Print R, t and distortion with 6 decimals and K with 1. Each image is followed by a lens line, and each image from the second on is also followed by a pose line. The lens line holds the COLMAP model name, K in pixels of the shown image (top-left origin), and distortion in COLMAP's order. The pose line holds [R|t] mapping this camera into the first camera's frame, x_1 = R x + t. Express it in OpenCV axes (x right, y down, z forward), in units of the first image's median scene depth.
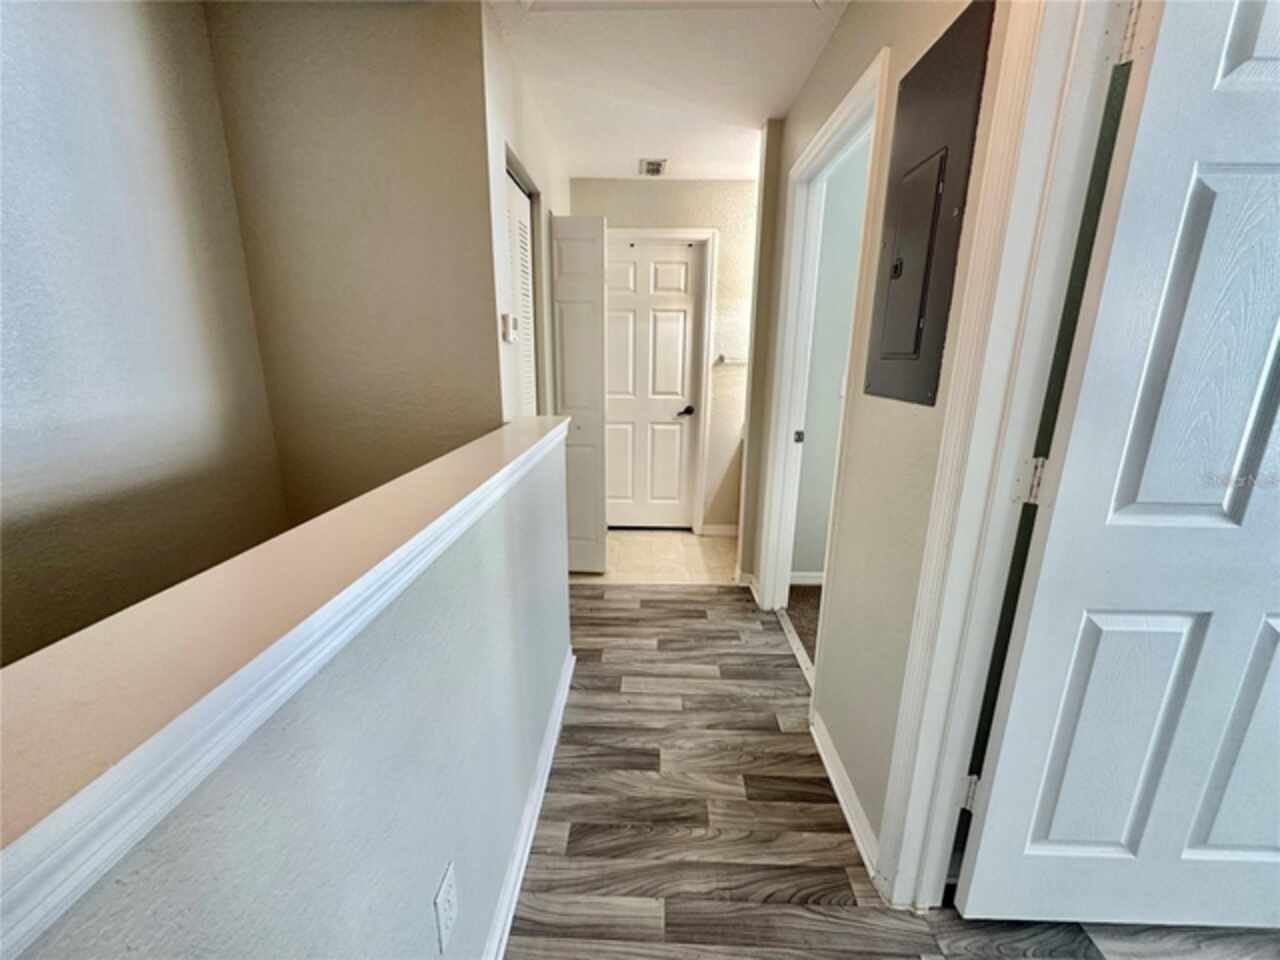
lens RADIAL K [[511.6, 0, 638.2], [0, 511.6, 482.7], [0, 0, 1]] dist [-0.001397, -0.000235]
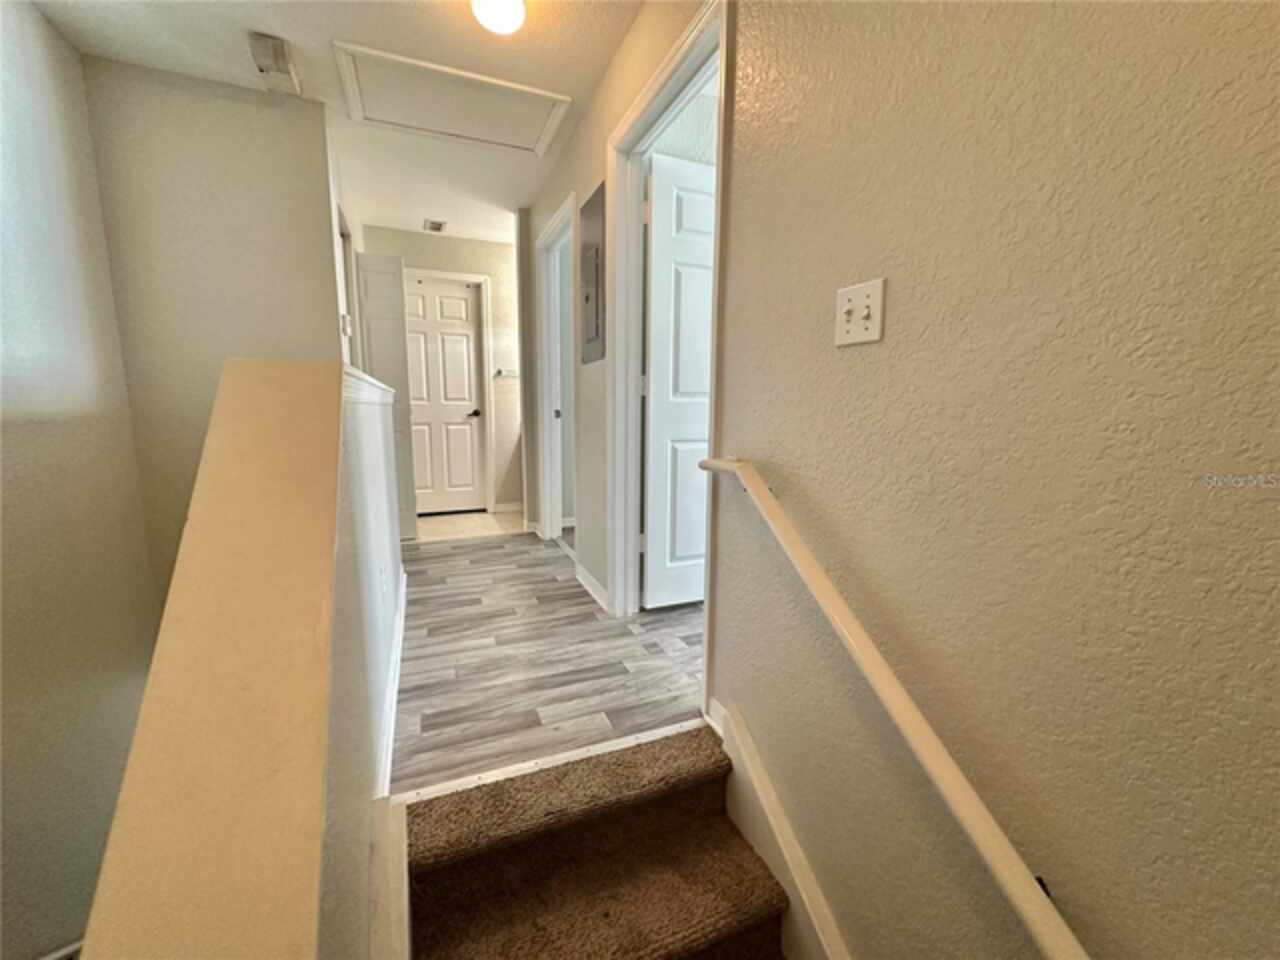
lens RADIAL K [[511.6, 0, 638.2], [0, 511.6, 482.7], [0, 0, 1]] dist [-0.001397, -0.000235]
pose [[0.911261, -0.065177, 0.406640, -0.090355], [0.103276, 0.992012, -0.072435, 0.239978], [-0.398671, 0.108003, 0.910712, -0.427017]]
